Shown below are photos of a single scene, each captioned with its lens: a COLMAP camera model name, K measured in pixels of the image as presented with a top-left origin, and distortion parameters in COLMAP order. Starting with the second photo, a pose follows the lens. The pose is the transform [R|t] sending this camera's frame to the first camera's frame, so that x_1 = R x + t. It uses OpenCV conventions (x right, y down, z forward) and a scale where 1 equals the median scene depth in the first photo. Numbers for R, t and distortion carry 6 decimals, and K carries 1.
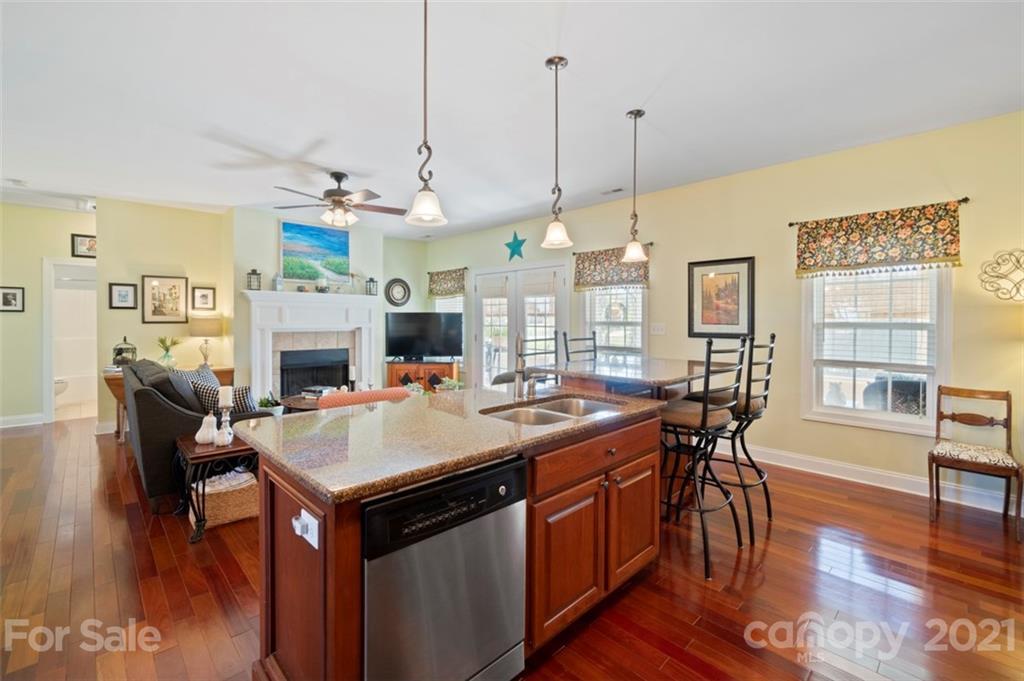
lens RADIAL K [[443.2, 0, 496.3], [0, 443.2, 327.8], [0, 0, 1]] dist [-0.001691, 0.000366]
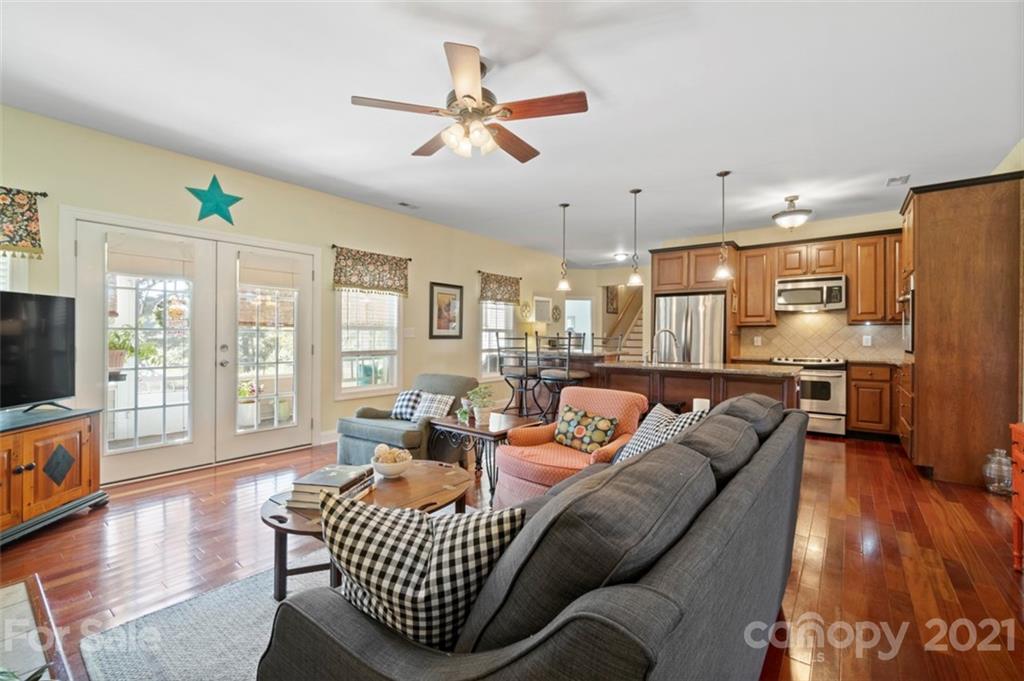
lens RADIAL K [[443.2, 0, 490.6], [0, 443.2, 343.7], [0, 0, 1]] dist [-0.001691, 0.000366]
pose [[-0.129104, -0.030437, 0.991164, -0.974493], [-0.003222, 0.999536, 0.030275, -0.004797], [-0.991626, 0.000715, -0.129142, 1.083394]]
